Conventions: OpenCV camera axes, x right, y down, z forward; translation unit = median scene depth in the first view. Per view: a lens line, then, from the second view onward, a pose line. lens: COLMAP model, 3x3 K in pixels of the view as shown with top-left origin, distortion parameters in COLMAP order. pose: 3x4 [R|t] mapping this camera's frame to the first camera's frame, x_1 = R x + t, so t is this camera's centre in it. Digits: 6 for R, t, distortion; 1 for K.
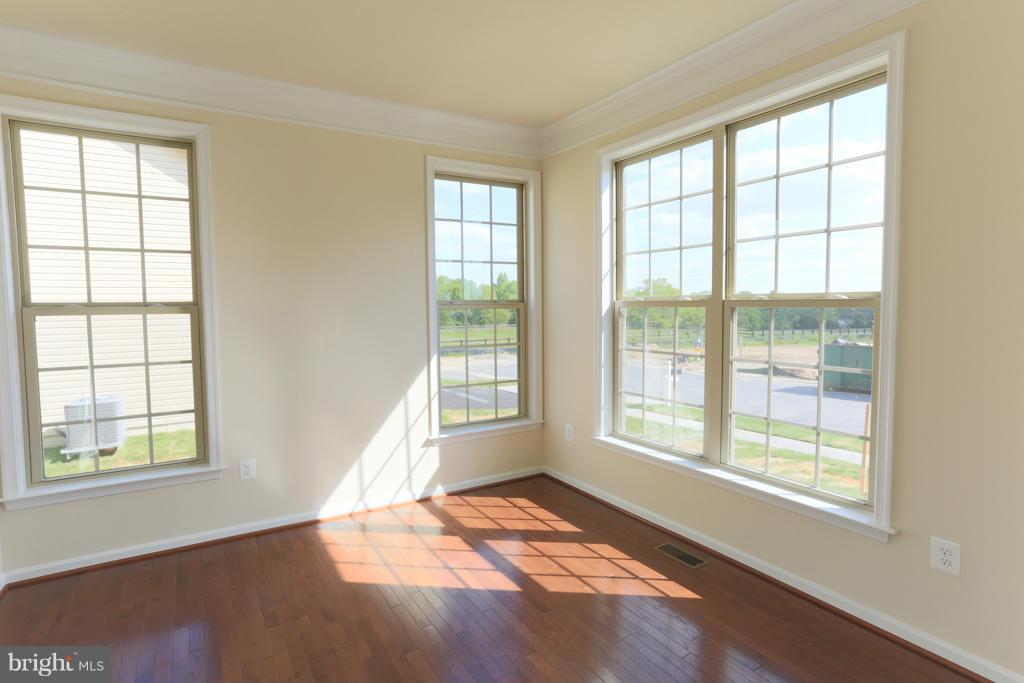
lens RADIAL K [[525.5, 0, 498.4], [0, 525.5, 333.8], [0, 0, 1]] dist [-0.056166, 0.040176]
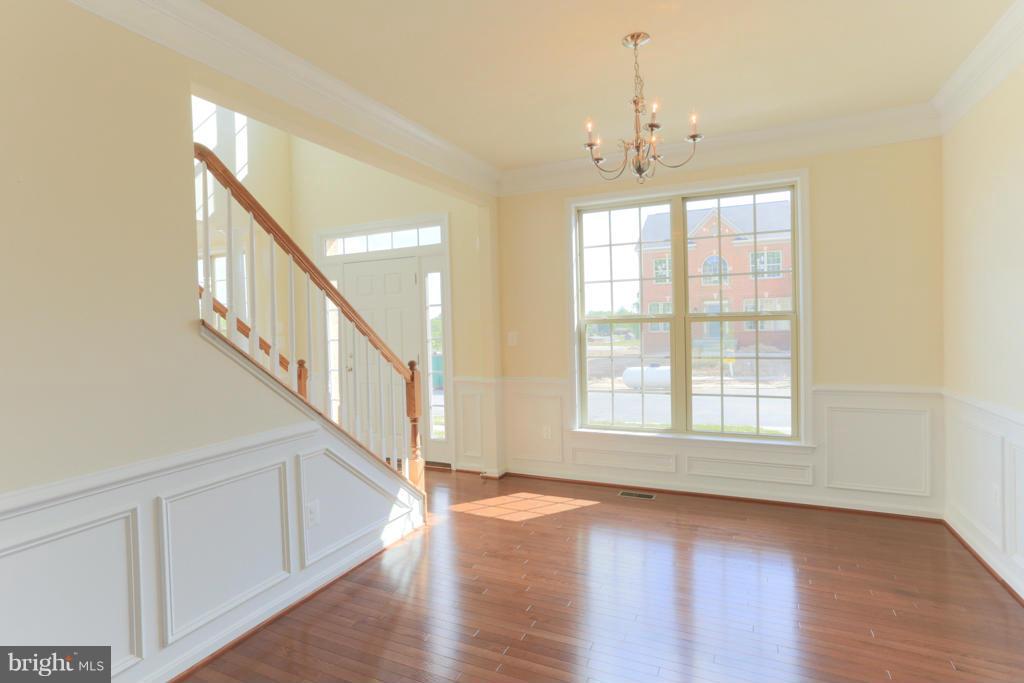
lens RADIAL K [[525.5, 0, 498.4], [0, 525.5, 333.8], [0, 0, 1]] dist [-0.056166, 0.040176]
pose [[0.840407, -0.026773, 0.541293, -0.665097], [0.051167, 0.998237, -0.030068, 0.000939], [-0.539534, 0.052965, 0.840296, 0.056243]]
